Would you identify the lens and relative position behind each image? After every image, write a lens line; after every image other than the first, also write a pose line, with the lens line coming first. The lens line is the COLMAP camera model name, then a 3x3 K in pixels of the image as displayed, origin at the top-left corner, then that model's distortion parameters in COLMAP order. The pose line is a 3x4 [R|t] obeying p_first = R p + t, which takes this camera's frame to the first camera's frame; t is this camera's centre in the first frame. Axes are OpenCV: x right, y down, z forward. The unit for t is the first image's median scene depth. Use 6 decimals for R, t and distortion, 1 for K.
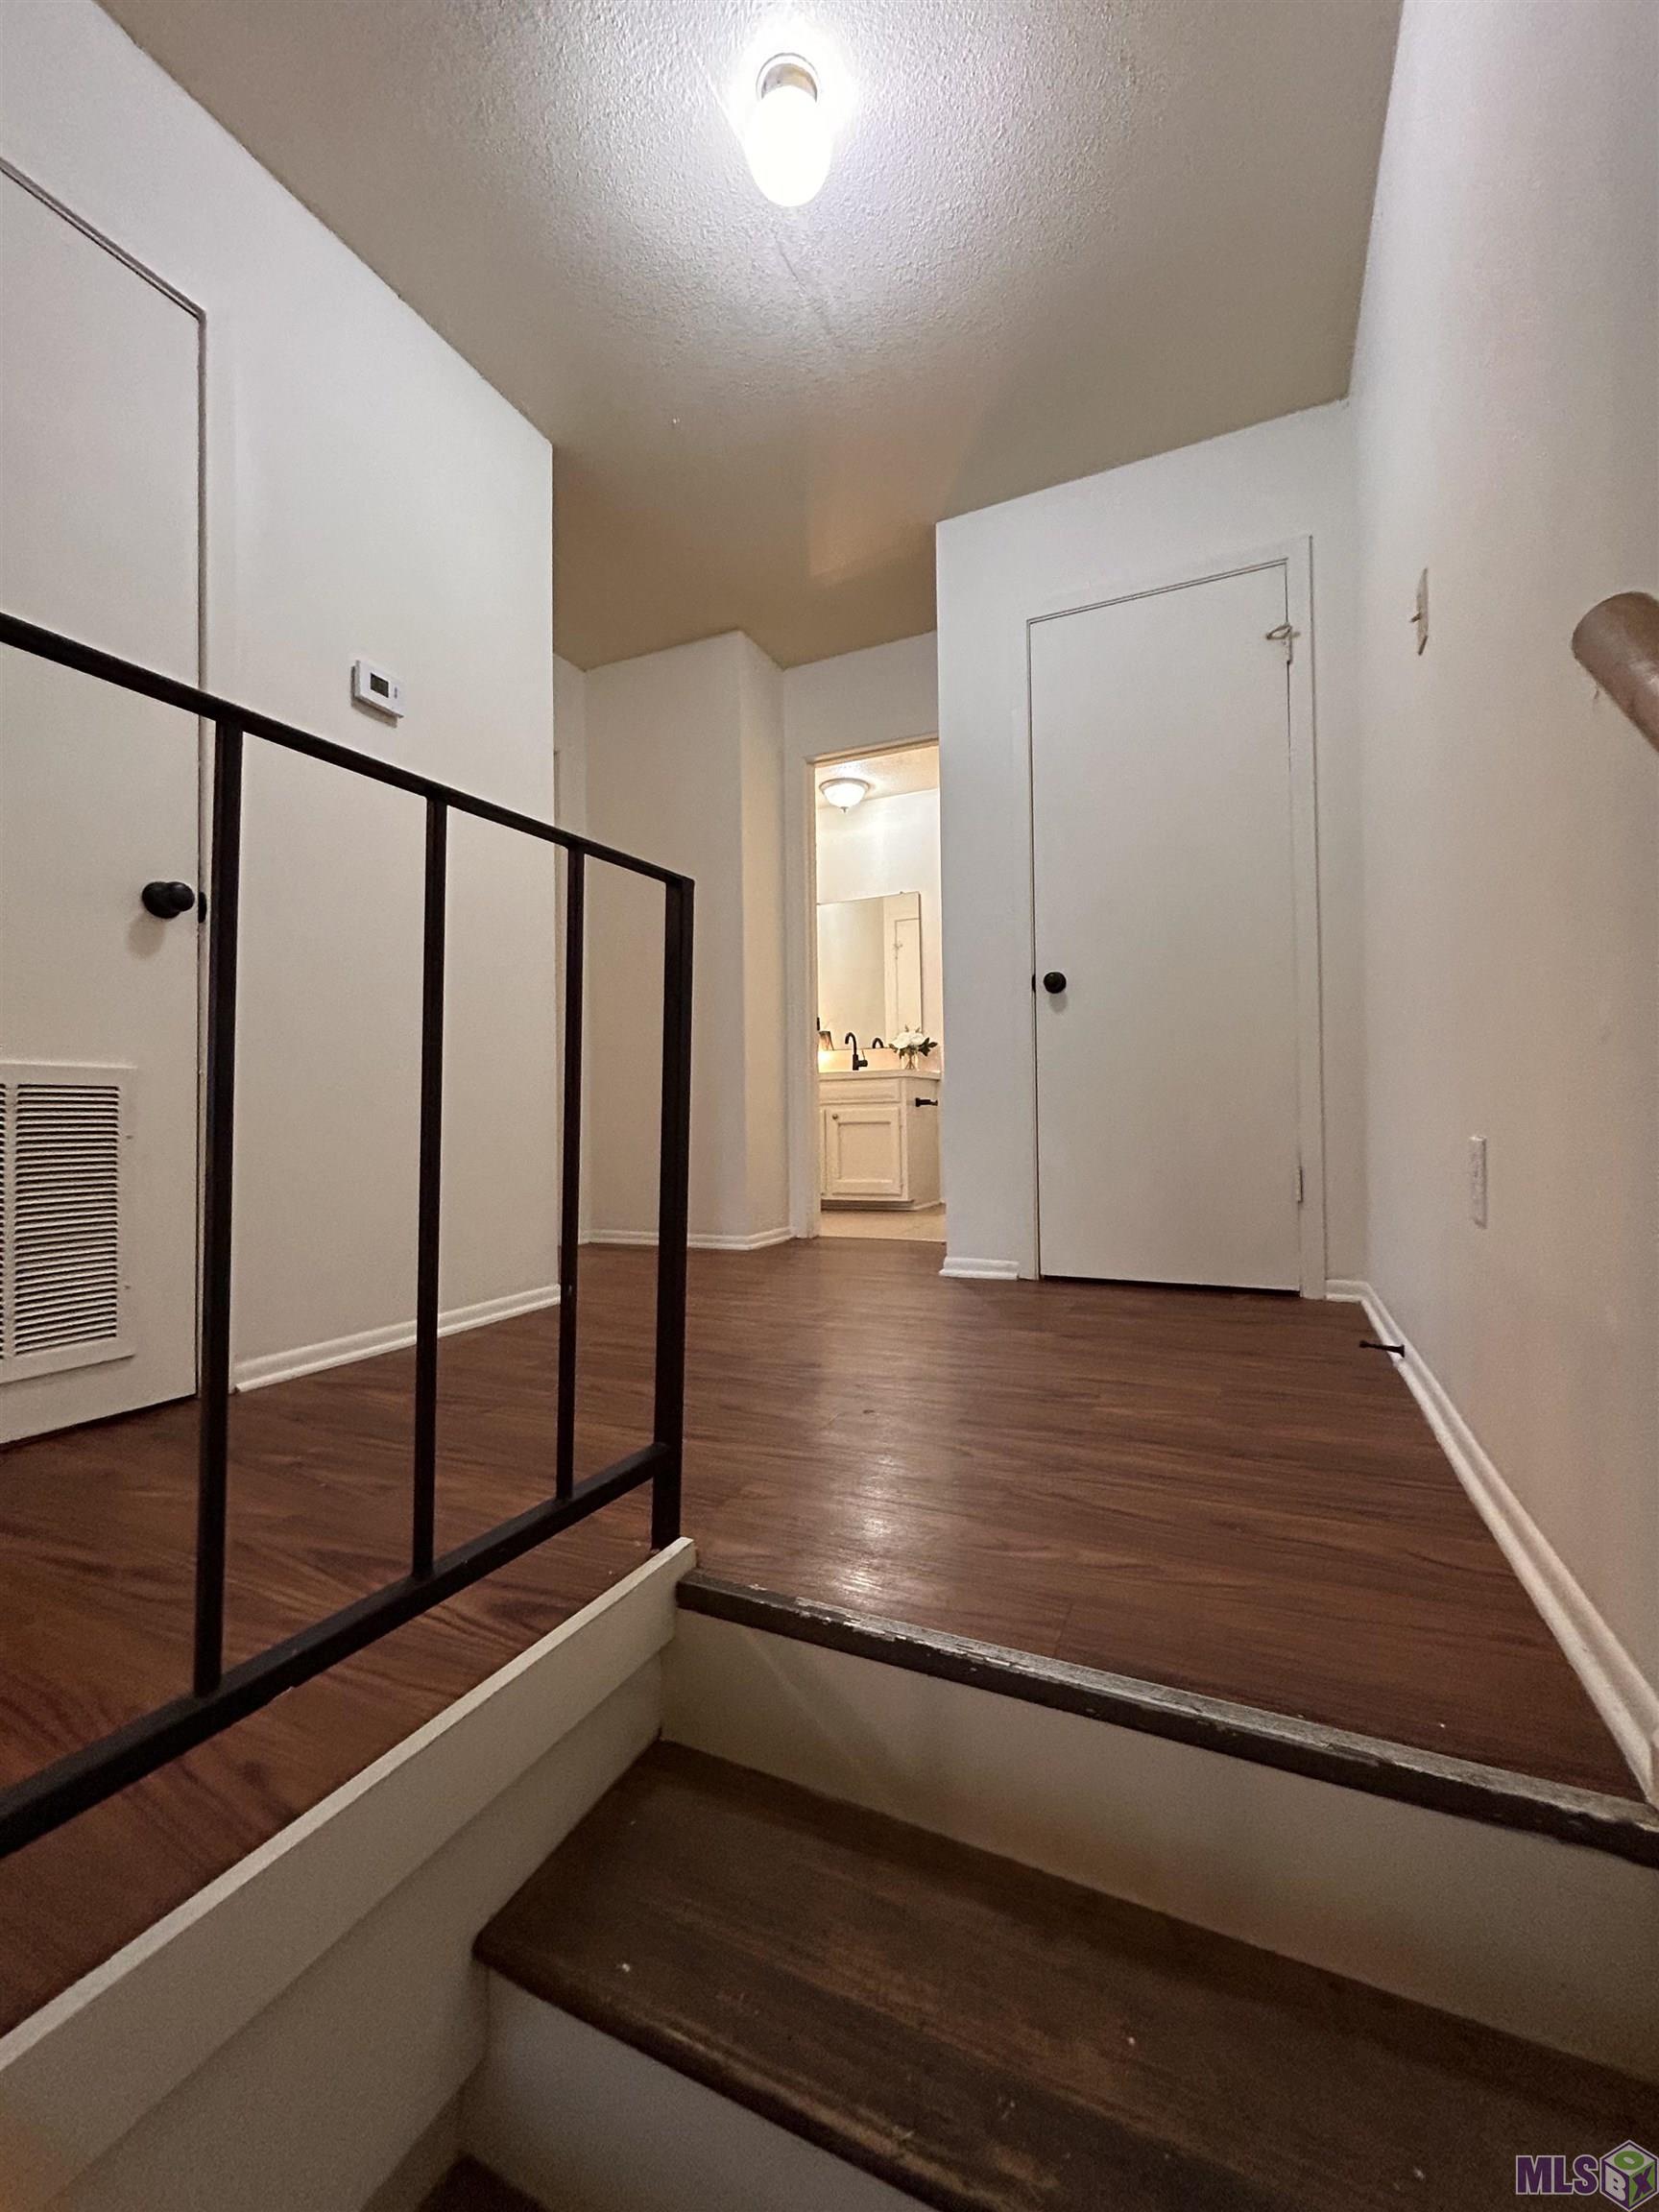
lens RADIAL K [[892.4, 0, 836.3], [0, 892.4, 1102.4], [0, 0, 1]] dist [0.000681, 0.000039]
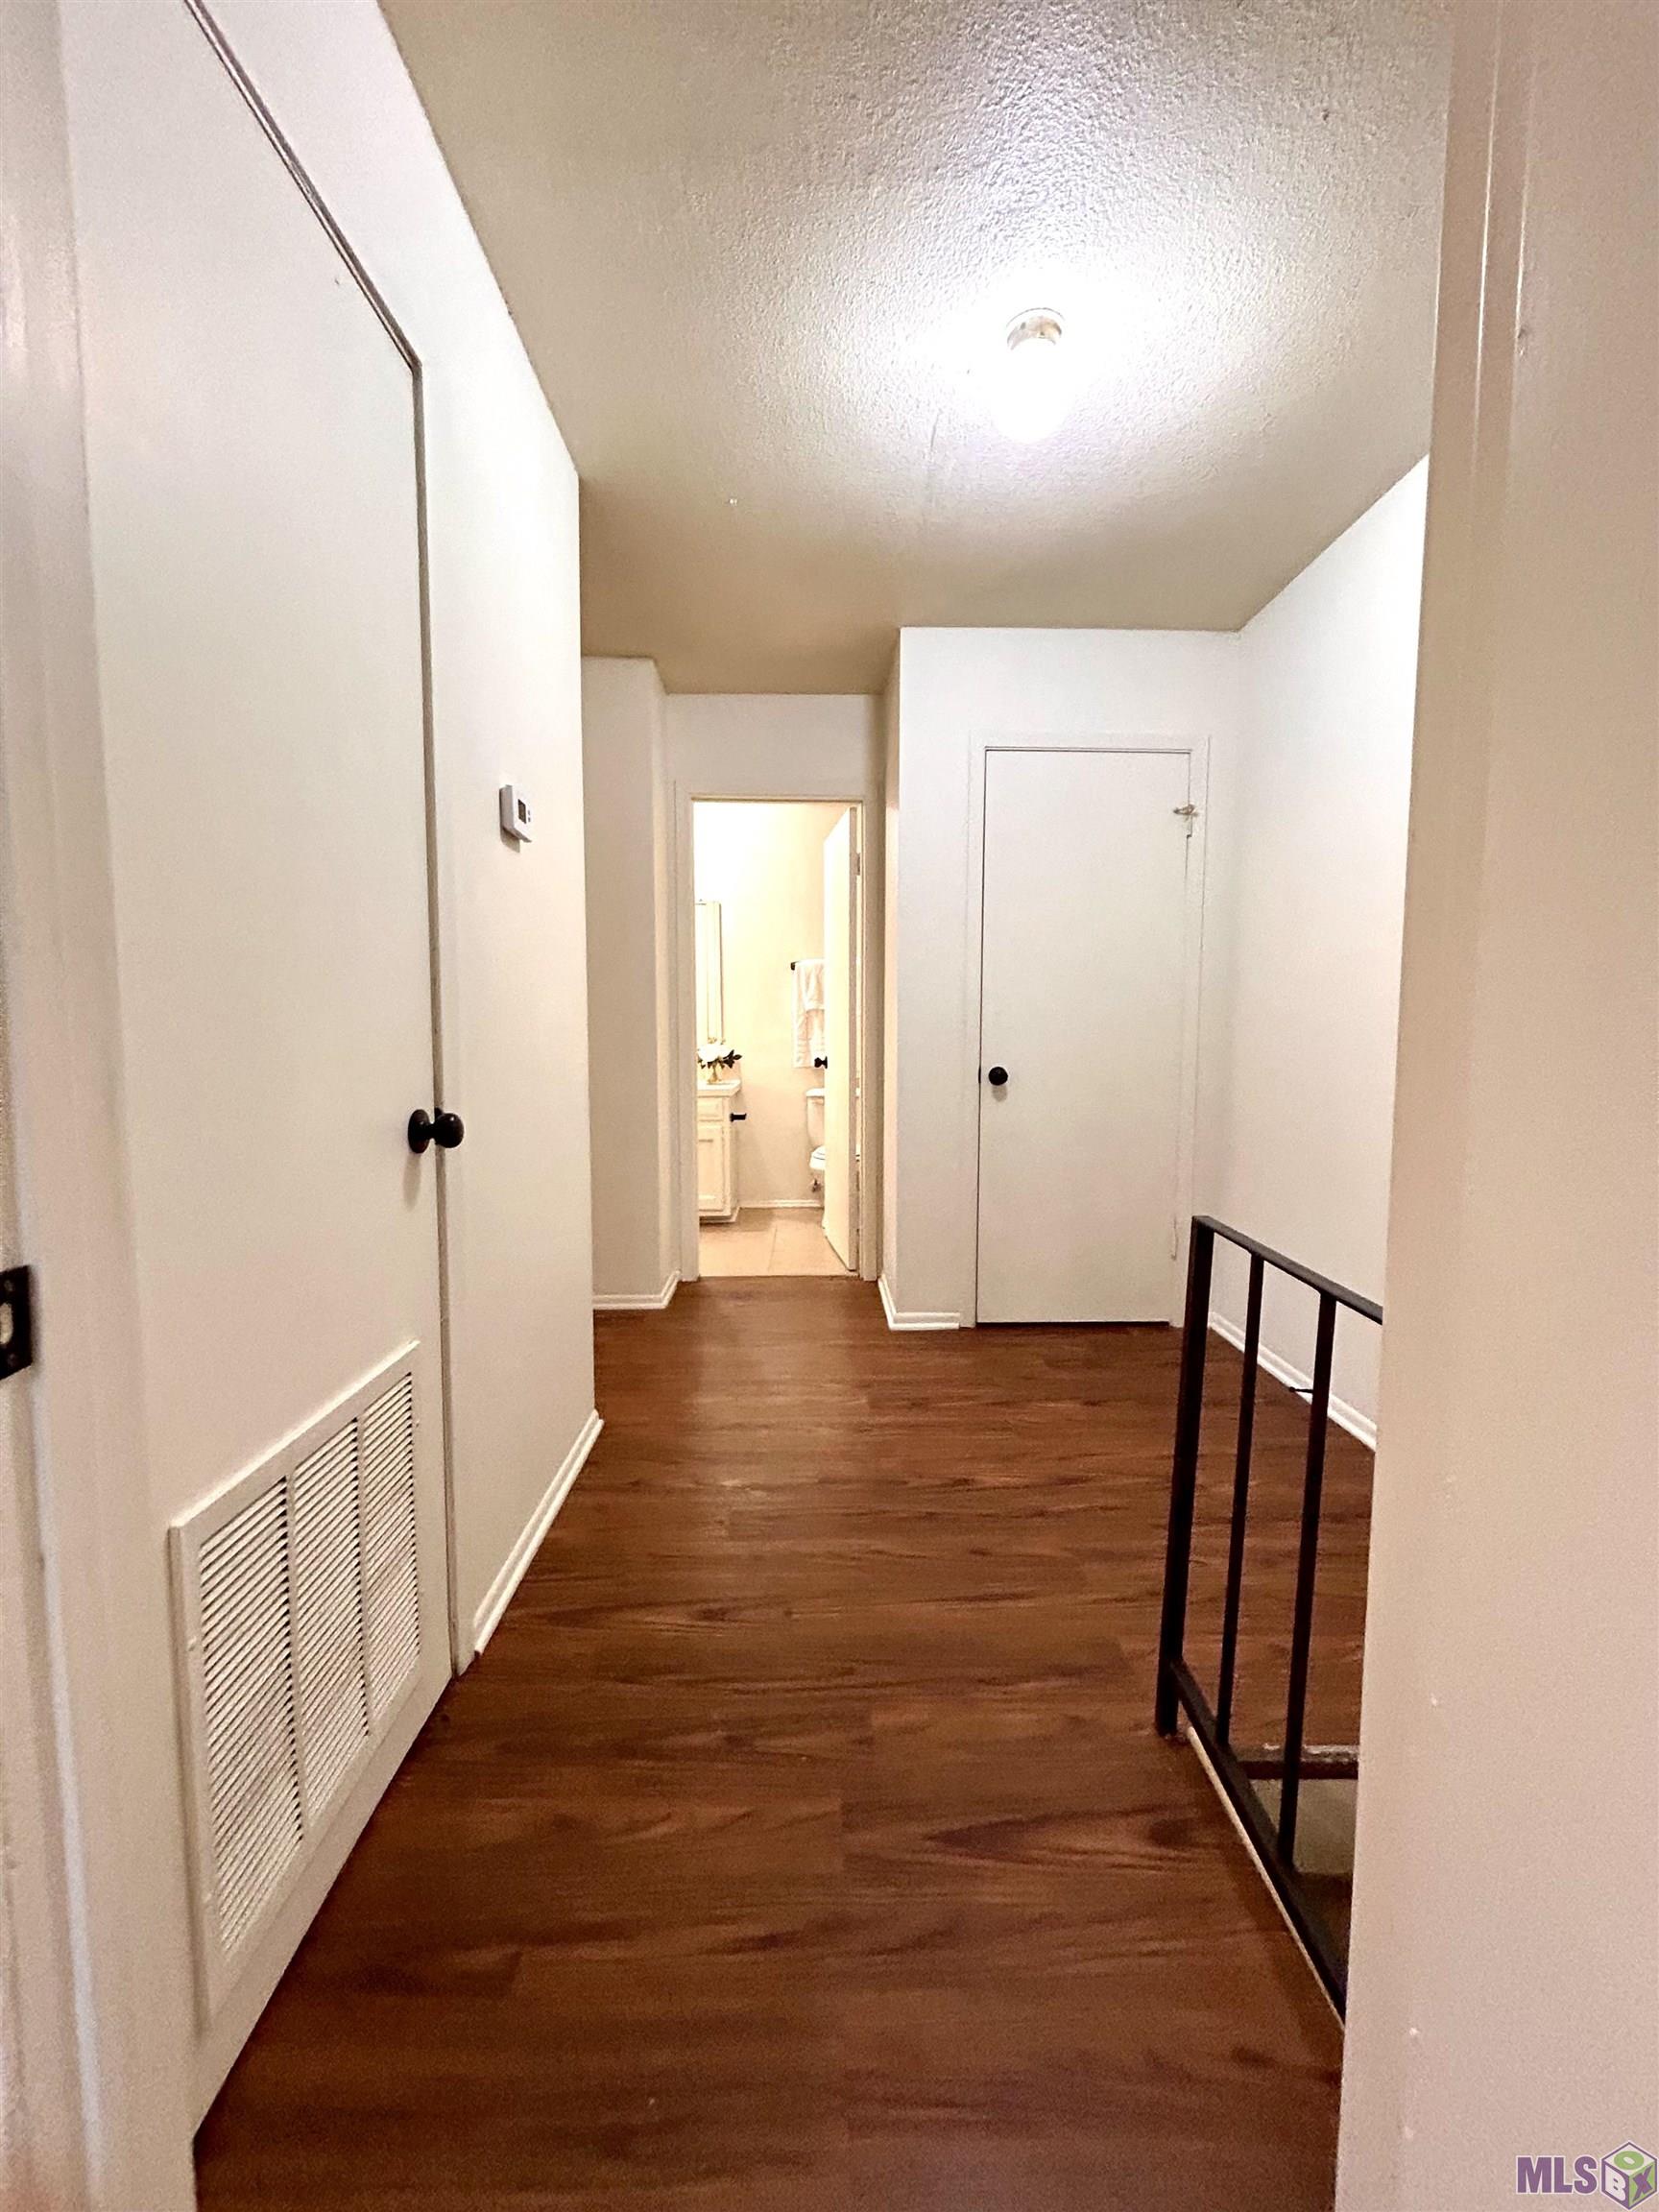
lens RADIAL K [[888.5, 0, 836.0], [0, 888.5, 1106.4], [0, 0, 1]] dist [-0.000651, -0.000050]
pose [[0.898066, -0.020208, 0.439396, -0.449518], [-0.022510, 0.995524, 0.091791, -0.195378], [-0.439284, -0.092325, 0.893591, 0.057053]]
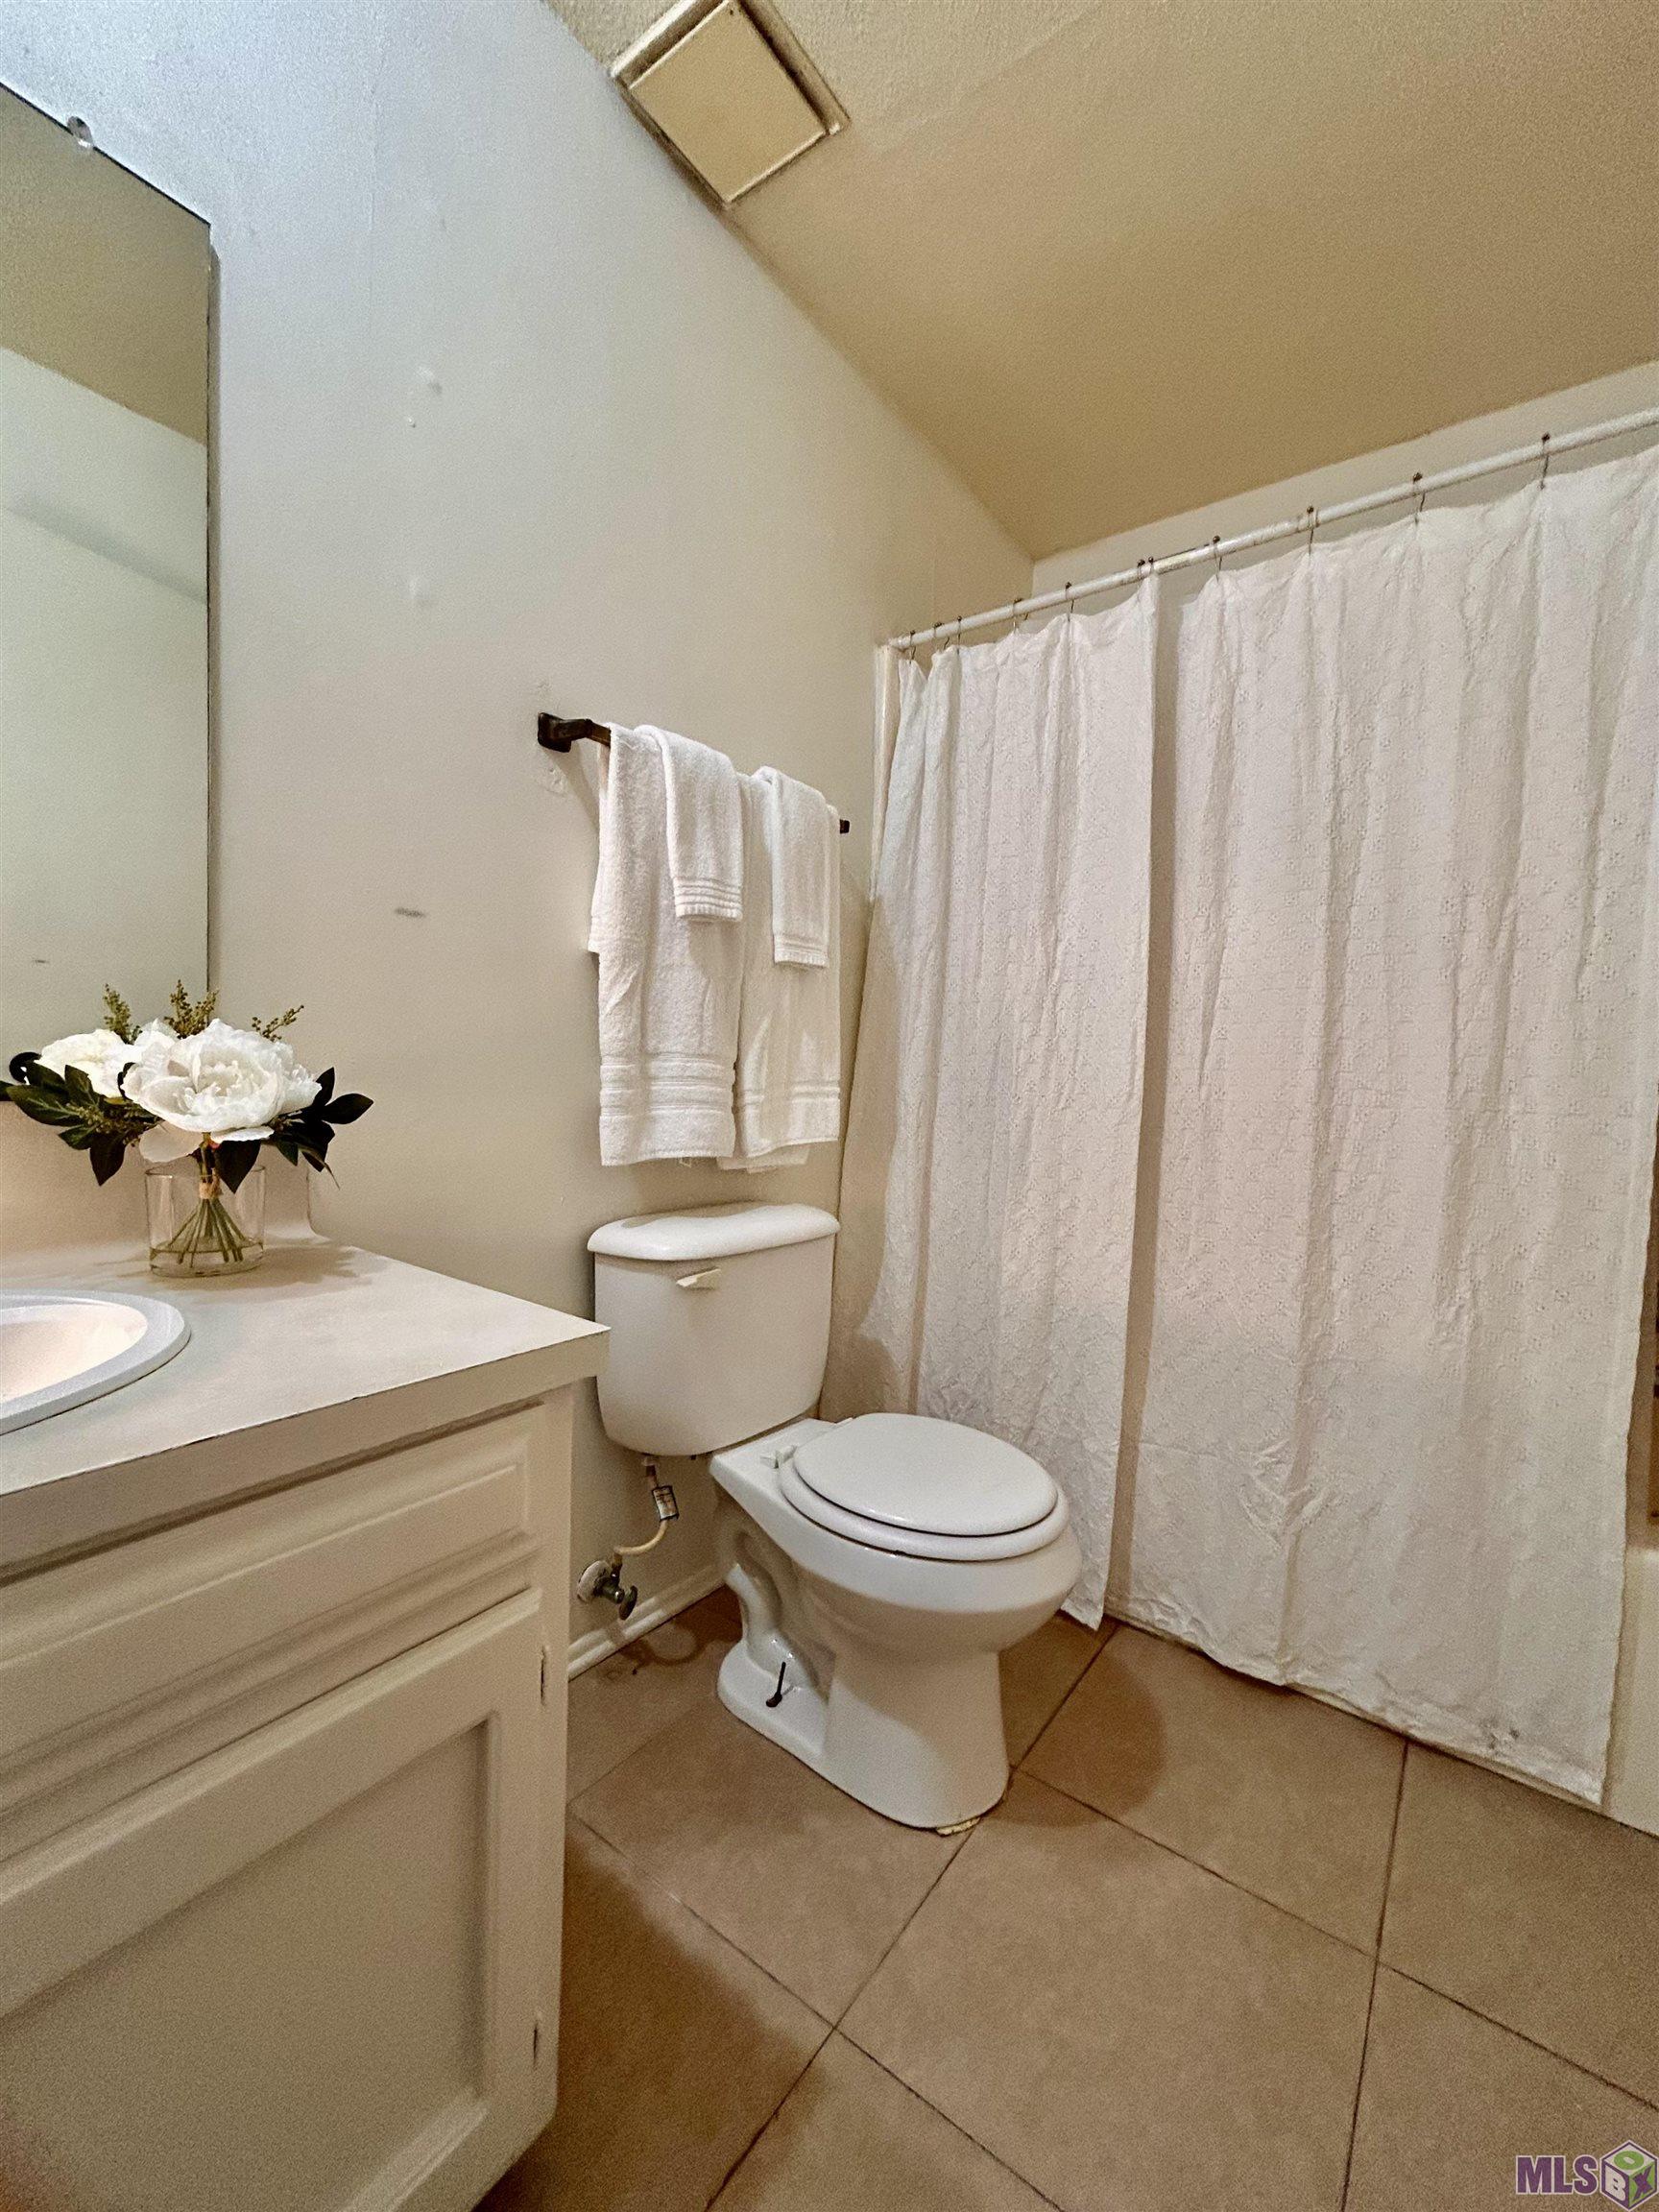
lens RADIAL K [[902.6, 0, 838.2], [0, 902.6, 1105.6], [0, 0, 1]] dist [-0.001475, 0.000297]
pose [[0.197240, -0.021643, 0.980116, -0.119128], [-0.063581, 0.997369, 0.034819, -0.146819], [-0.978291, -0.069185, 0.195345, 1.602430]]
